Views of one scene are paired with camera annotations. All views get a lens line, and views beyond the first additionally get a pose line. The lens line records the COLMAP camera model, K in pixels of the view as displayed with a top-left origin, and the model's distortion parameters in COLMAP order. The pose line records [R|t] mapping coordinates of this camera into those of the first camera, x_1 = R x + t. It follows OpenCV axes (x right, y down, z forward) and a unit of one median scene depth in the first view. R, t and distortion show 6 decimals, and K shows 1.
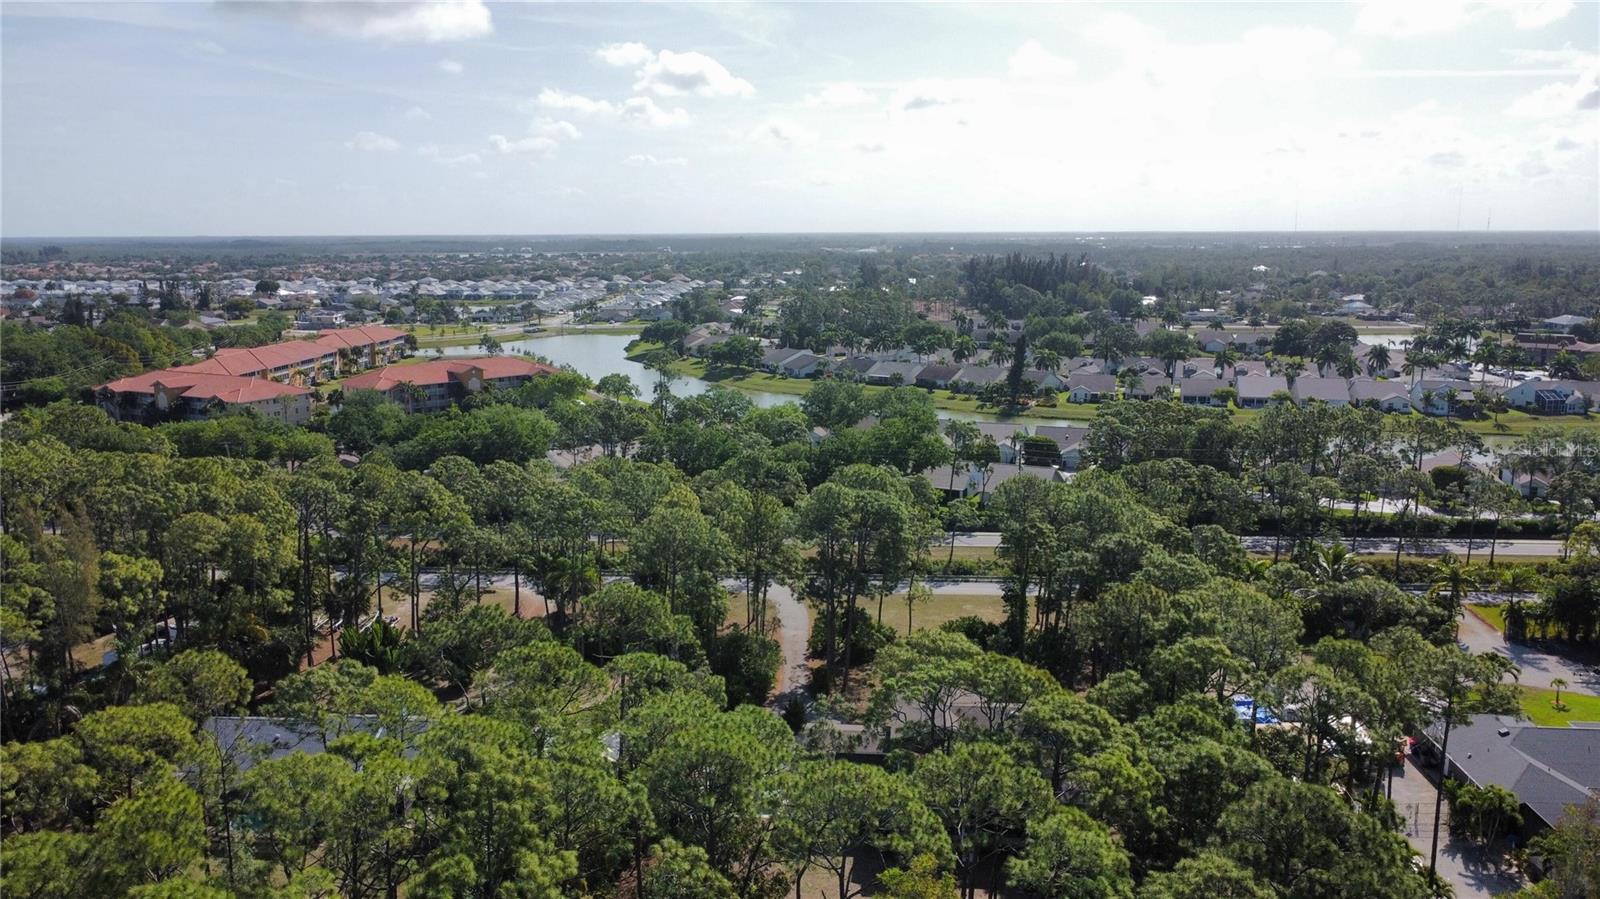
lens RADIAL K [[1198.9, 0, 800.4], [0, 1198.9, 444.1], [0, 0, 1]] dist [0.000474, -0.000662]
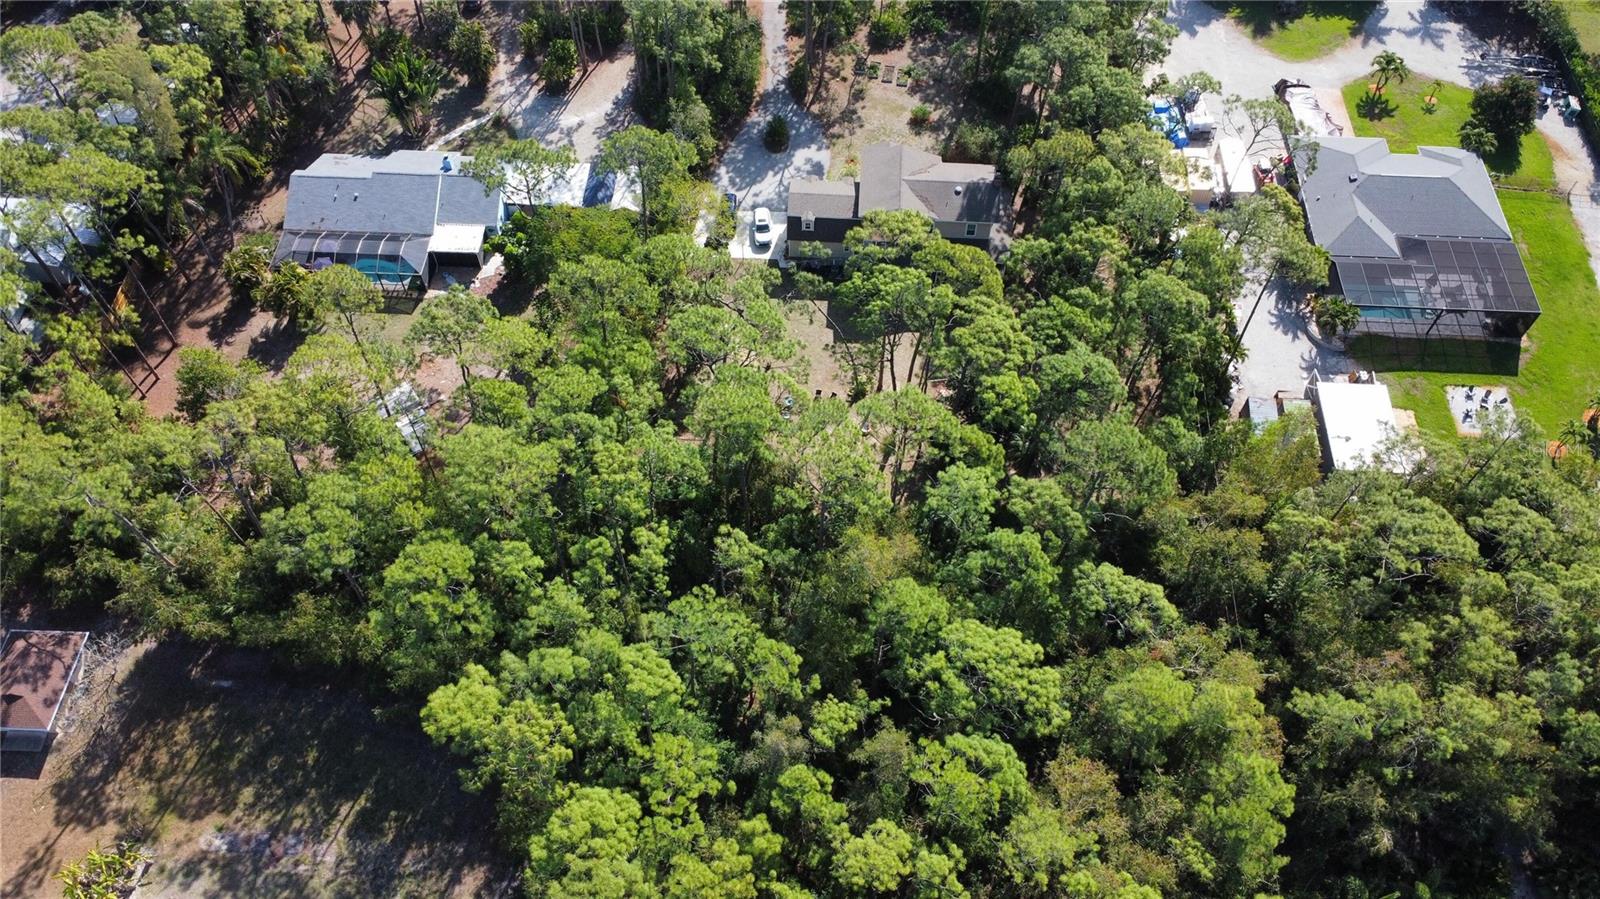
lens RADIAL K [[1197.9, 0, 800.0], [0, 1197.9, 449.5], [0, 0, 1]] dist [-0.001002, 0.004135]
pose [[0.999574, -0.023960, 0.016673, -0.003997], [0.004784, 0.697943, 0.716137, -0.148325], [-0.028796, -0.715752, 0.697761, -0.016218]]
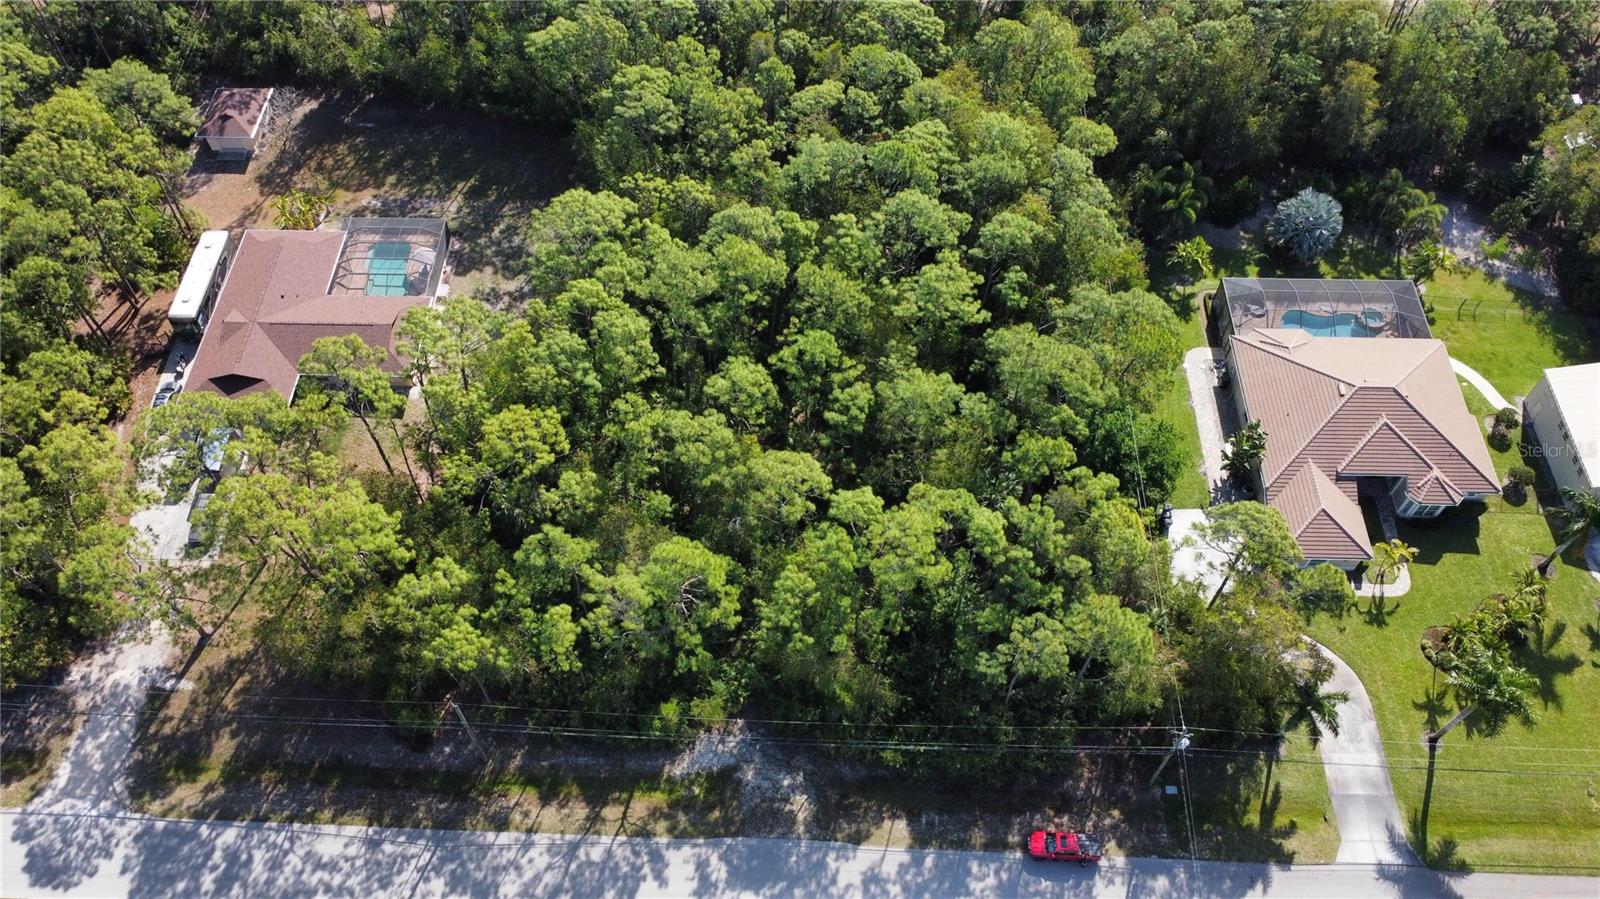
lens RADIAL K [[1195.4, 0, 798.7], [0, 1195.4, 449.1], [0, 0, 1]] dist [0.000463, 0.002653]
pose [[0.998772, -0.042422, 0.025572, -0.008376], [0.011718, 0.703967, 0.710136, -0.108532], [-0.048127, -0.708965, 0.703599, -0.247899]]
